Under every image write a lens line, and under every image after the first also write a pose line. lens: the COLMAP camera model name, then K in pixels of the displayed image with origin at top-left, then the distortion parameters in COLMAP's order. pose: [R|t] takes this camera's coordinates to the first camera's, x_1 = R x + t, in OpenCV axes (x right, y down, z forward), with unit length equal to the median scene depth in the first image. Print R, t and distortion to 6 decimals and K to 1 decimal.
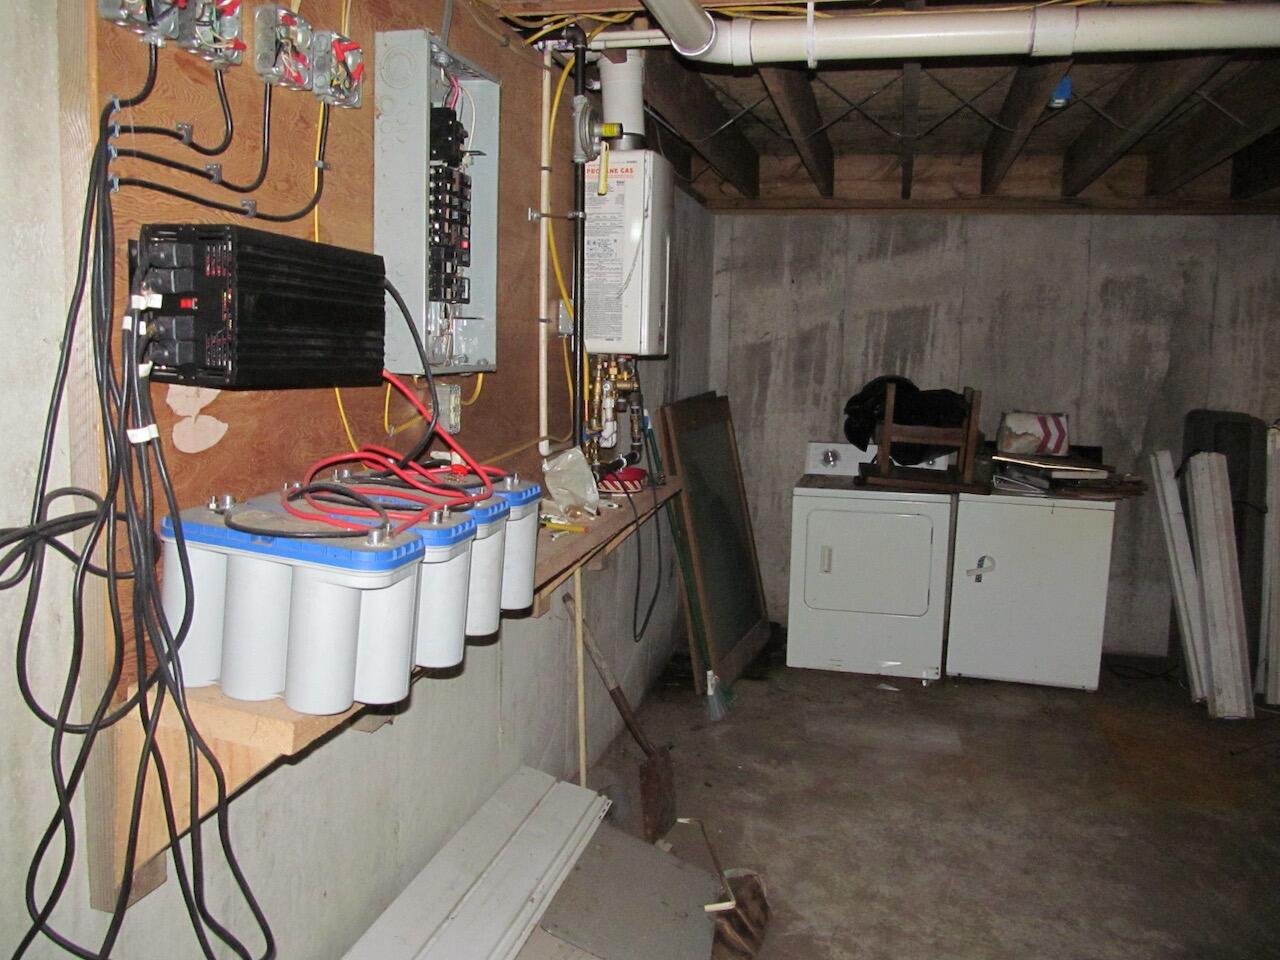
lens RADIAL K [[1064.2, 0, 640.0], [0, 1064.2, 480.0], [0, 0, 1]] dist [-0.060369, 0.028049]
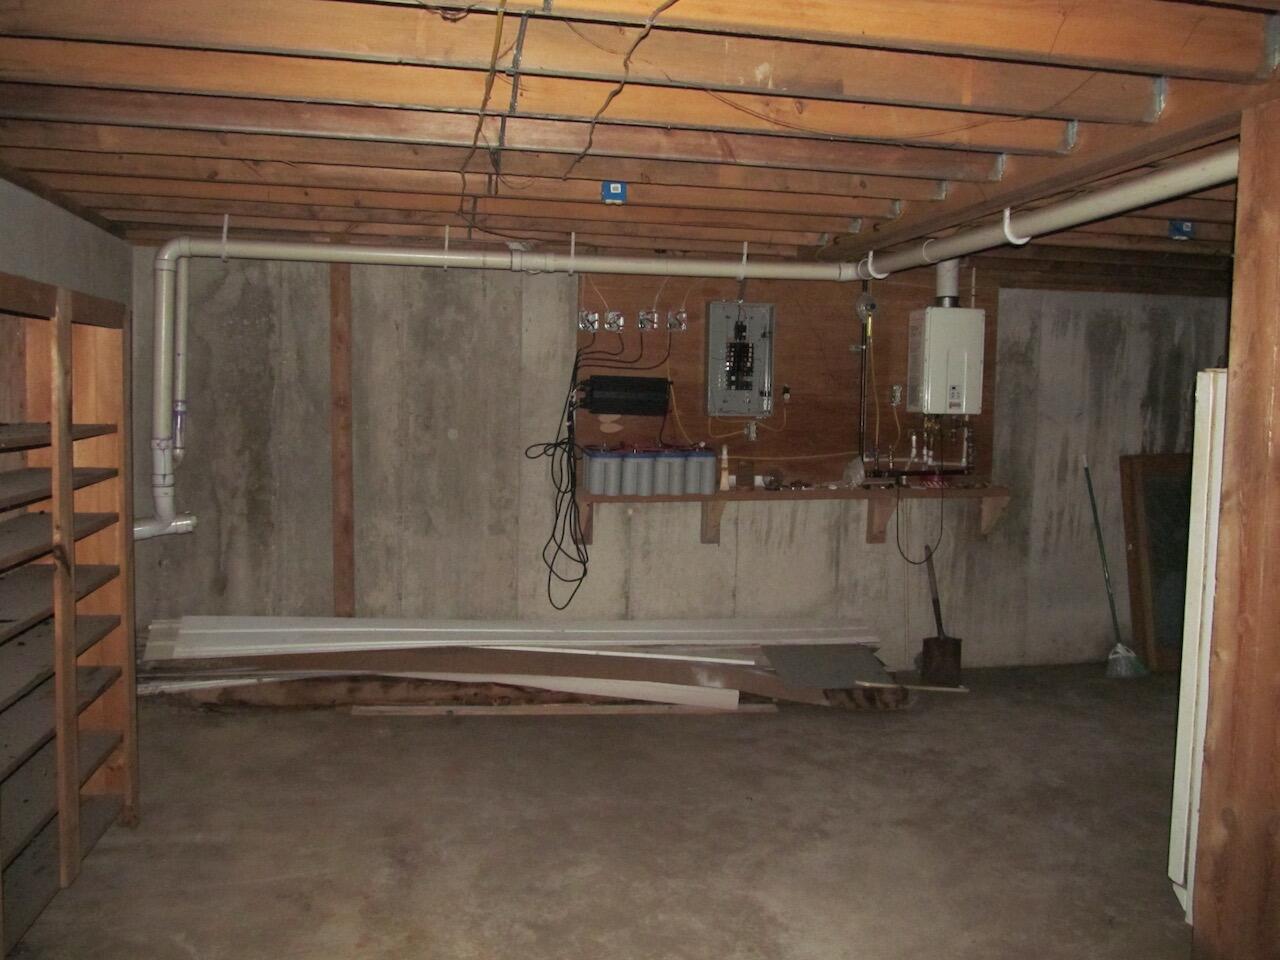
lens RADIAL K [[1064.2, 0, 640.0], [0, 1064.2, 480.0], [0, 0, 1]] dist [-0.060369, 0.028049]
pose [[0.410050, 0.057974, -0.910219, 3.536886], [-0.119284, 0.992815, 0.009497, 0.107971], [0.904229, 0.104681, 0.414019, -0.531498]]
